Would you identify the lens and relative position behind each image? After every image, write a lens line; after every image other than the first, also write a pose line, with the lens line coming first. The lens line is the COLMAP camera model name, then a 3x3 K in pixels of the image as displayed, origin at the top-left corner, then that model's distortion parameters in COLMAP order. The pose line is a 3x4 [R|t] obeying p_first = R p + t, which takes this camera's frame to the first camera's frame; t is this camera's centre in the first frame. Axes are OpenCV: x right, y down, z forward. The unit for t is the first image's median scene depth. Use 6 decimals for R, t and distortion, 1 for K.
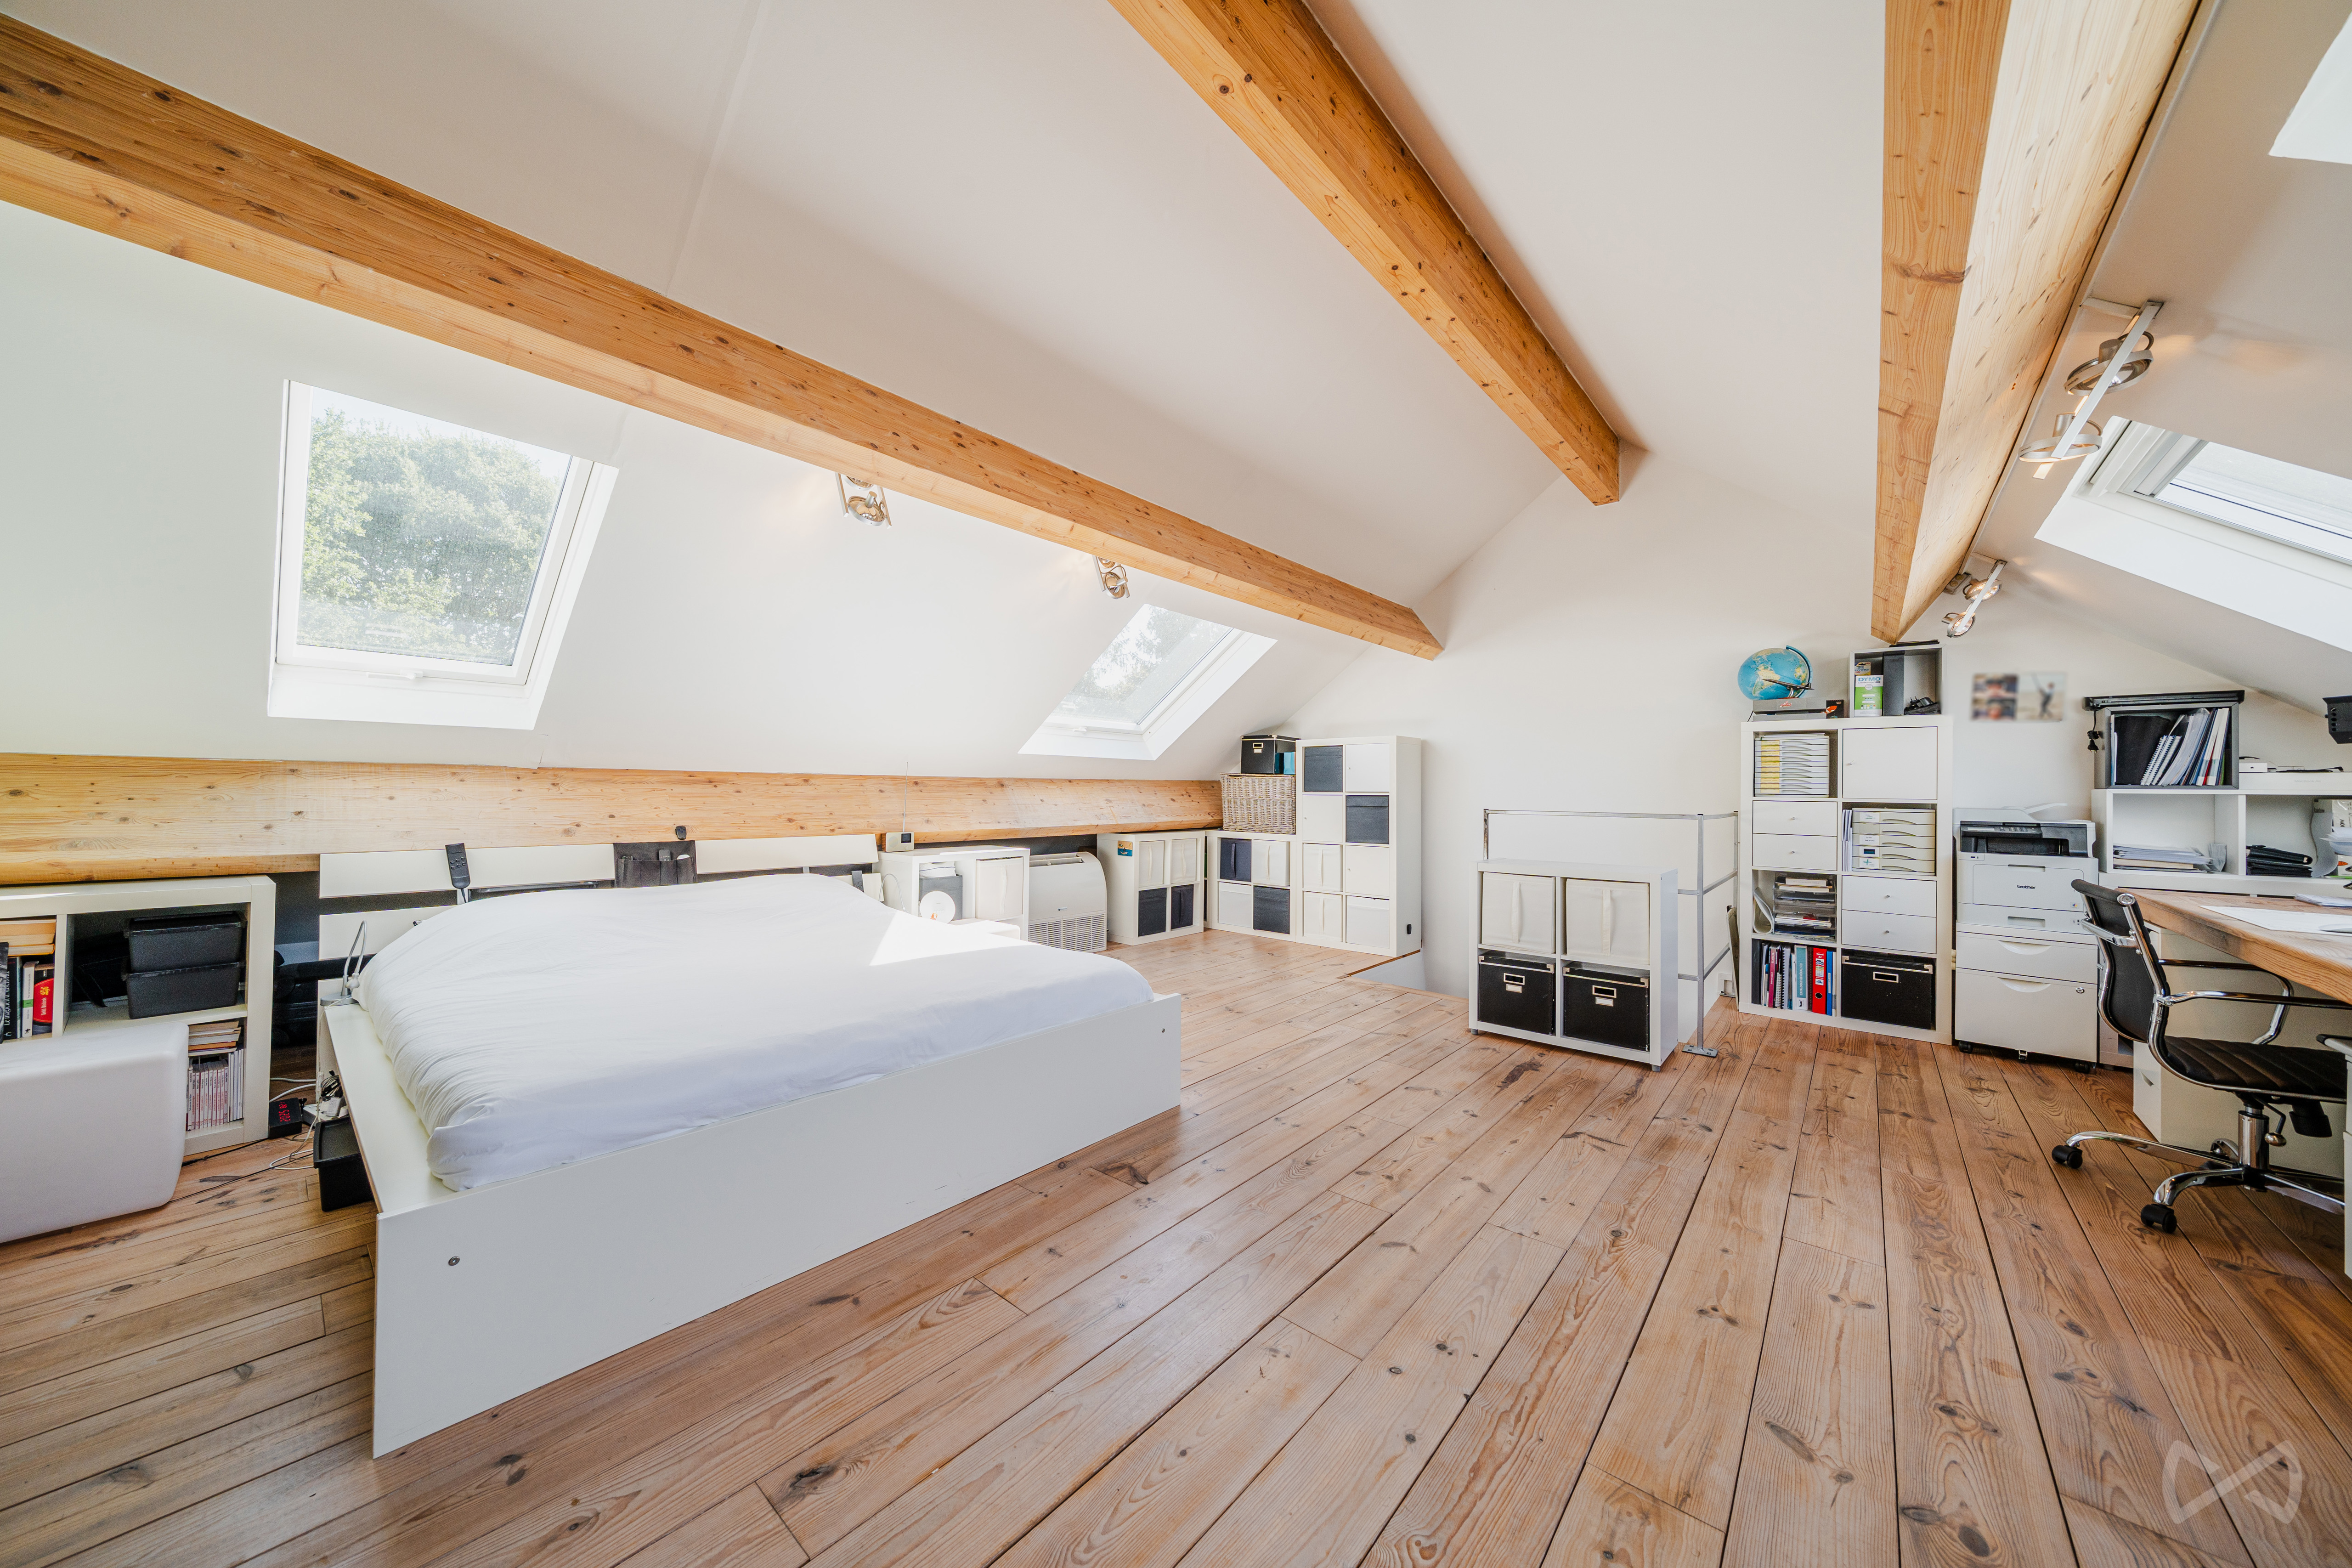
lens RADIAL K [[802.1, 0, 1163.7], [0, 802.1, 779.7], [0, 0, 1]] dist [-0.002776, -0.000156]
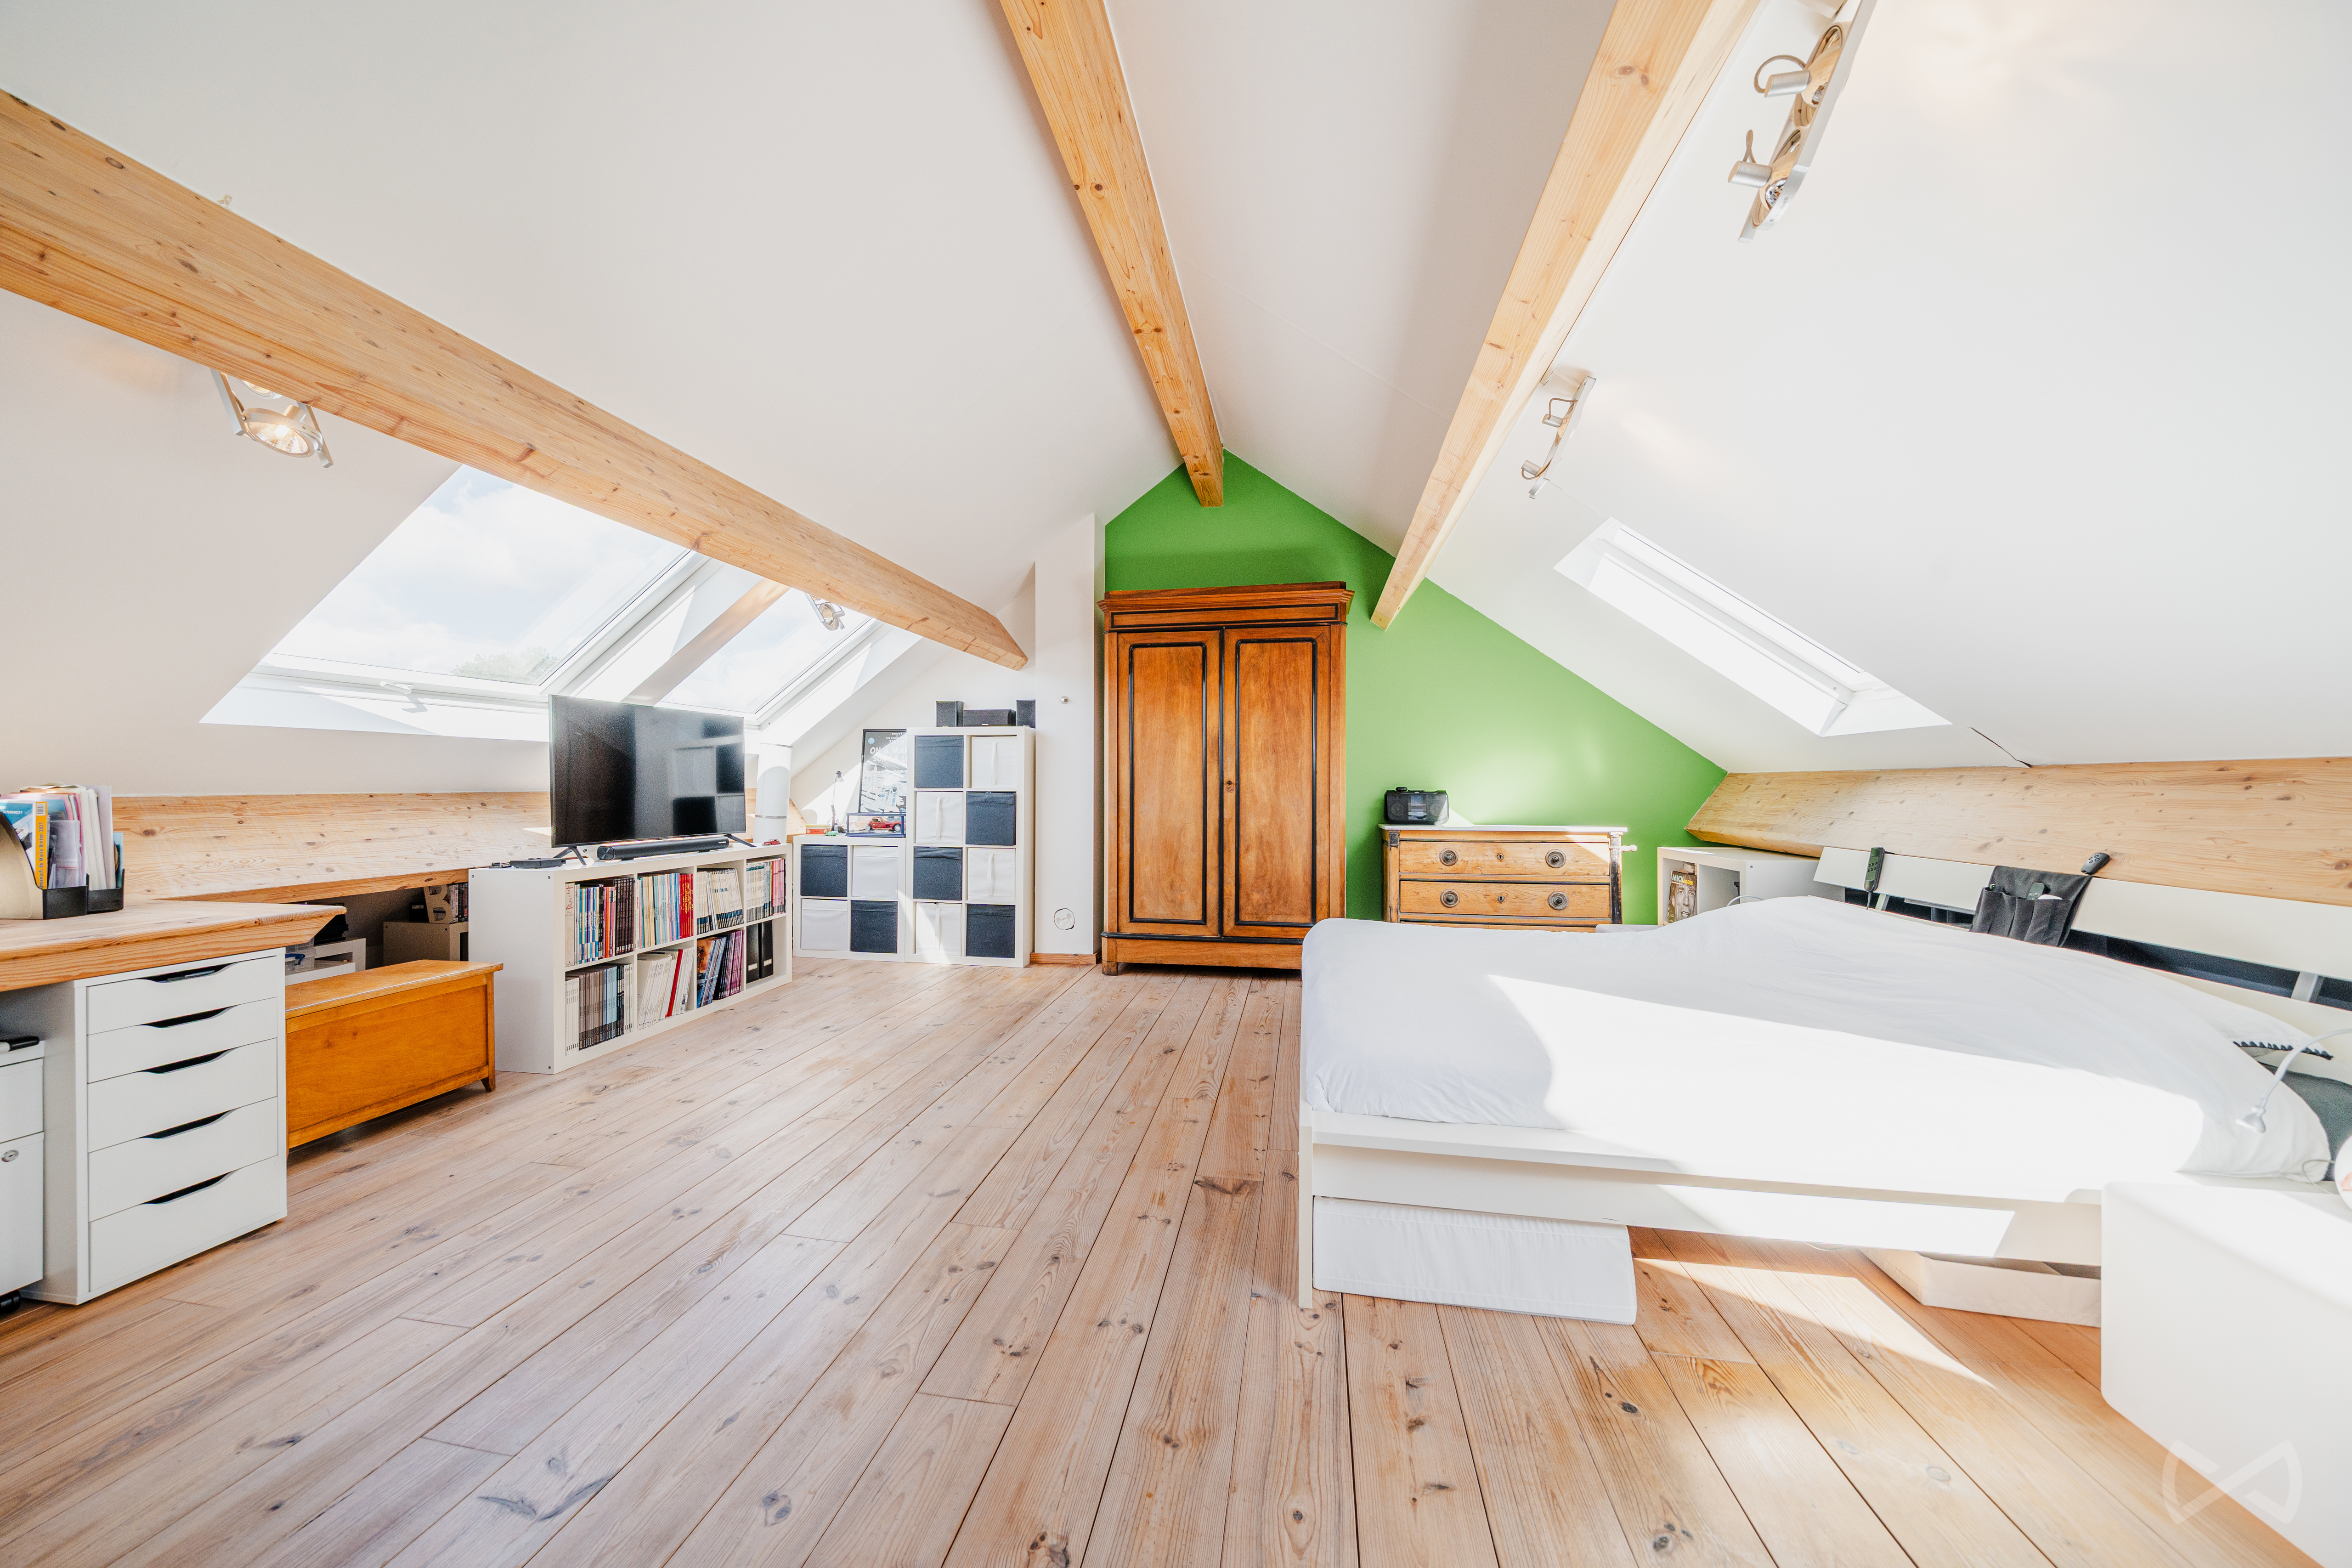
lens RADIAL K [[801.5, 0, 1165.4], [0, 801.5, 788.5], [0, 0, 1]] dist [-0.000660, -0.000049]
pose [[-0.857080, -0.009788, -0.515090, 0.545109], [-0.000641, 0.999839, -0.017934, 0.032337], [0.515182, -0.015041, -0.856949, 1.900162]]
